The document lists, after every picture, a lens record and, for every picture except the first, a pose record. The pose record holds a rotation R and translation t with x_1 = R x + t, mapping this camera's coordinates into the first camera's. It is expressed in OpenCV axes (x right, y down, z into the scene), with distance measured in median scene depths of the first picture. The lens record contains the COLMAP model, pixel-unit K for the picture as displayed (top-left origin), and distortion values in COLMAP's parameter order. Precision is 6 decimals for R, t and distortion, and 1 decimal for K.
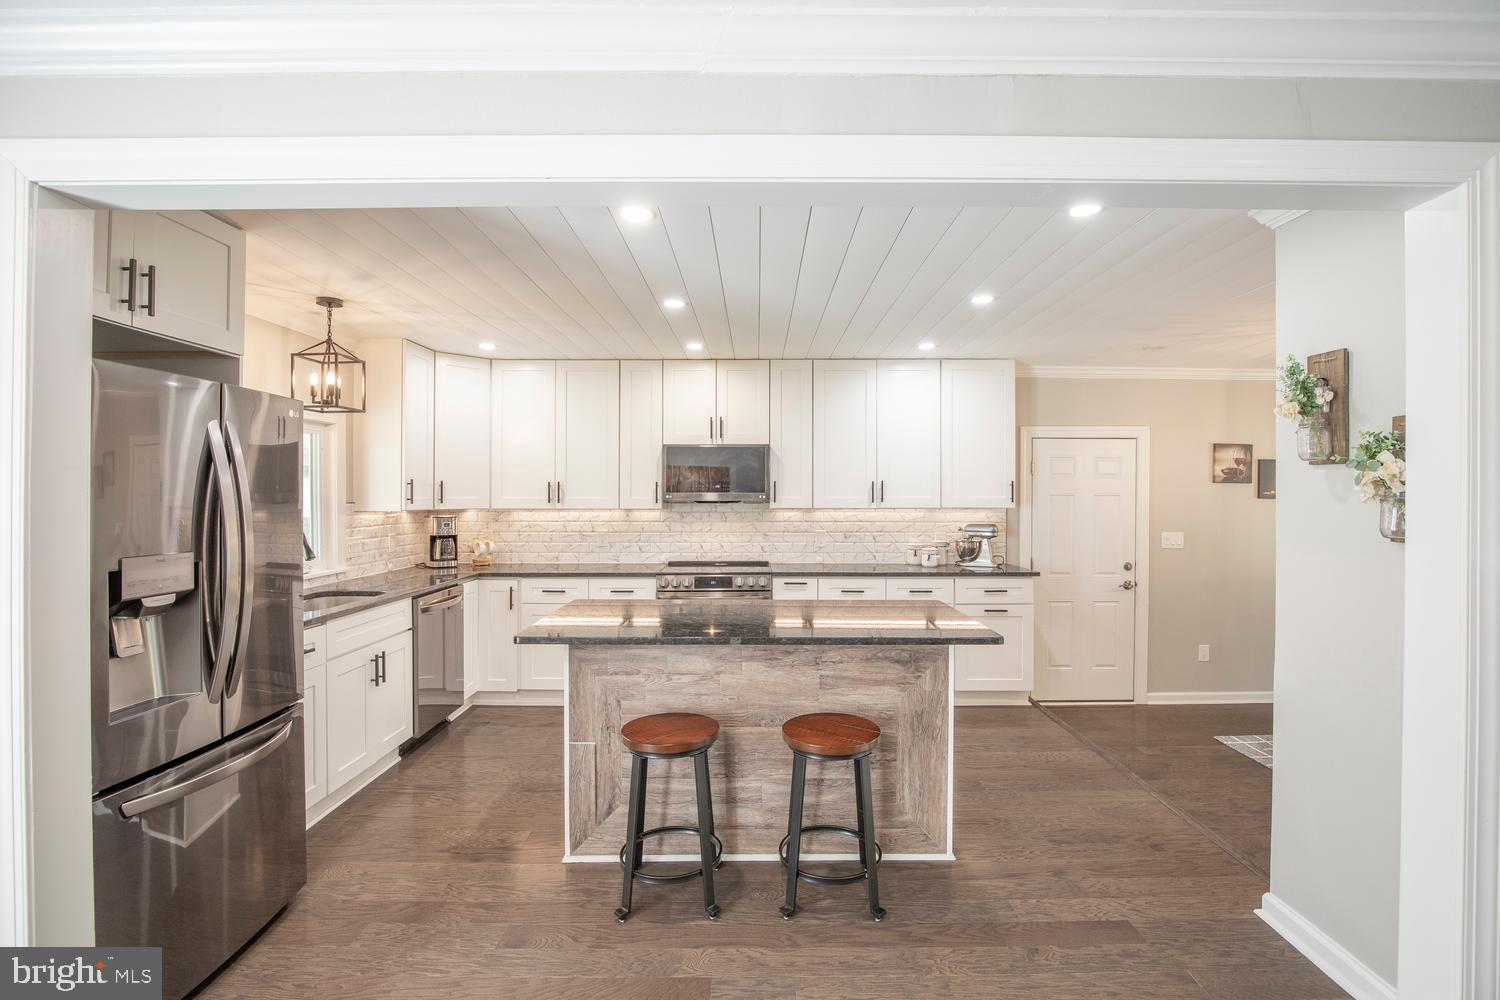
lens RADIAL K [[706.9, 0, 758.7], [0, 706.9, 489.8], [0, 0, 1]] dist [-0.033030, 0.000289]
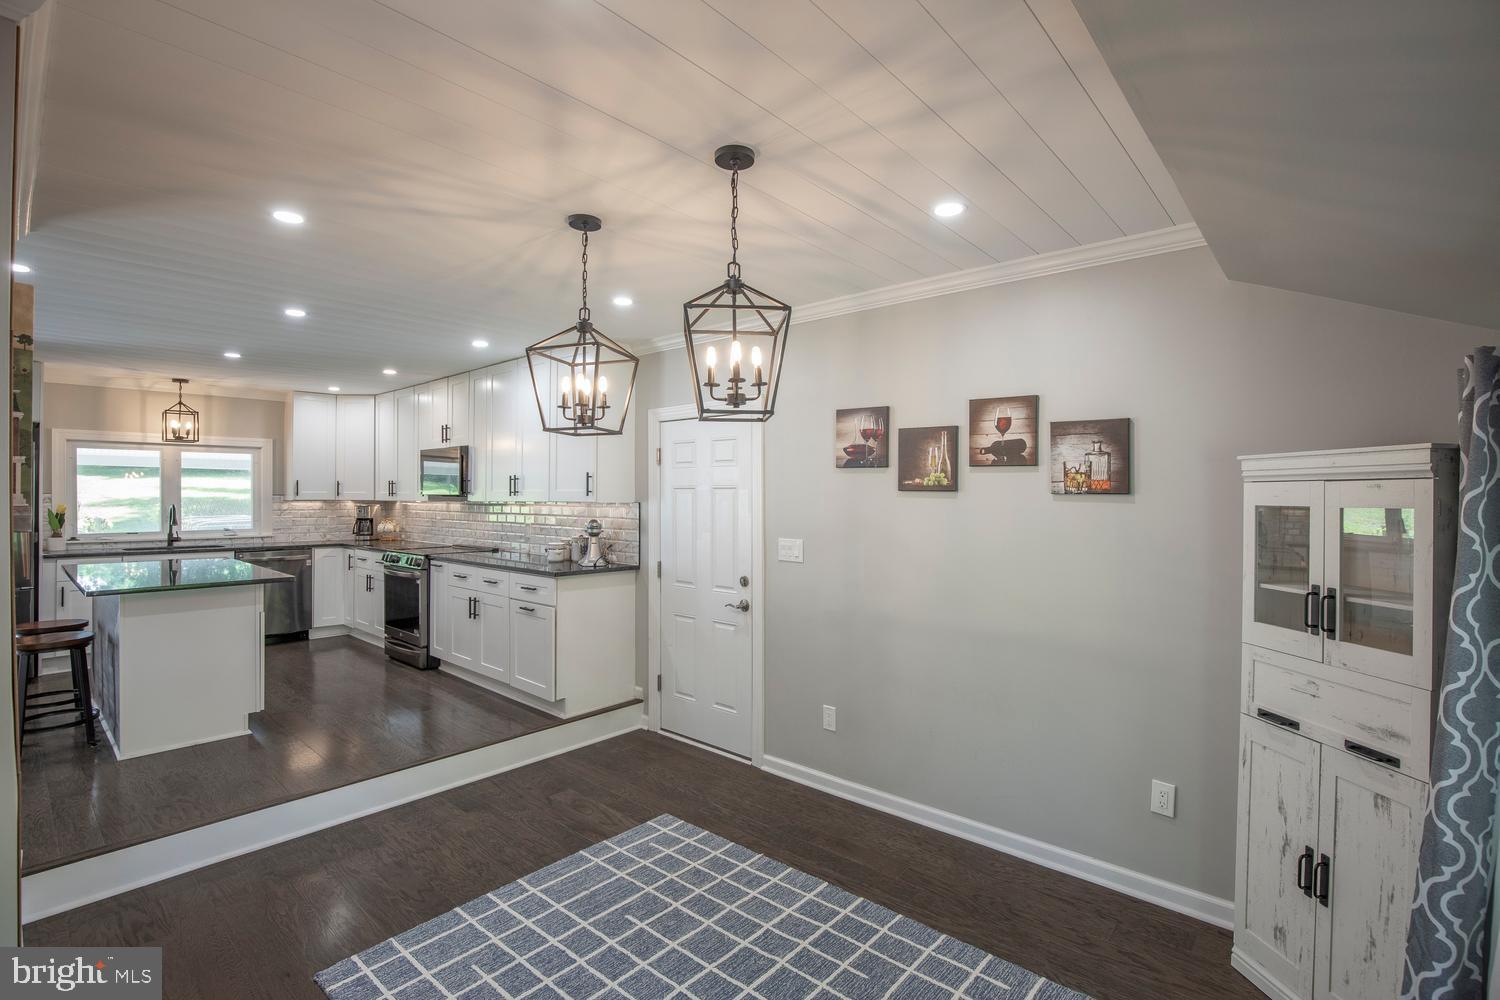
lens RADIAL K [[692.1, 0, 754.3], [0, 692.1, 495.3], [0, 0, 1]] dist [-0.035198, 0.006242]
pose [[0.750605, 0.000006, -0.660752, 1.094882], [0.001097, 0.999999, 0.001256, 0.016244], [0.660751, -0.001667, 0.750604, 0.471327]]
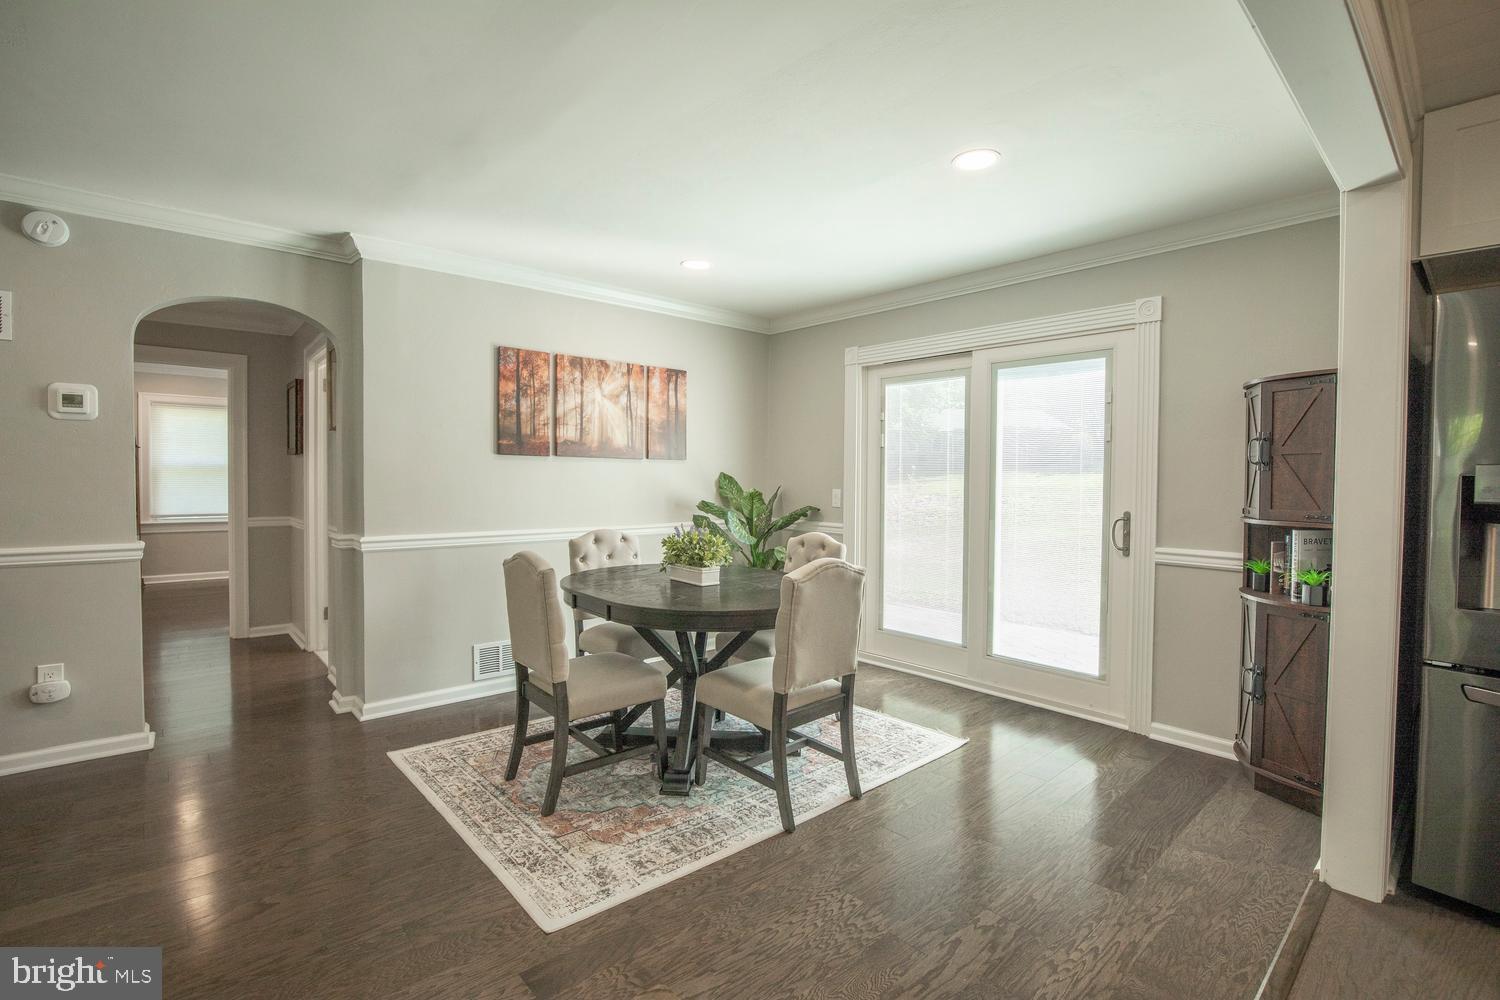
lens RADIAL K [[692.1, 0, 754.3], [0, 692.1, 495.3], [0, 0, 1]] dist [-0.035198, 0.006242]
pose [[-0.747221, 0.010418, -0.664494, 0.221333], [-0.004661, 0.999770, 0.020917, 0.045854], [0.664559, 0.018727, -0.747001, 0.359259]]
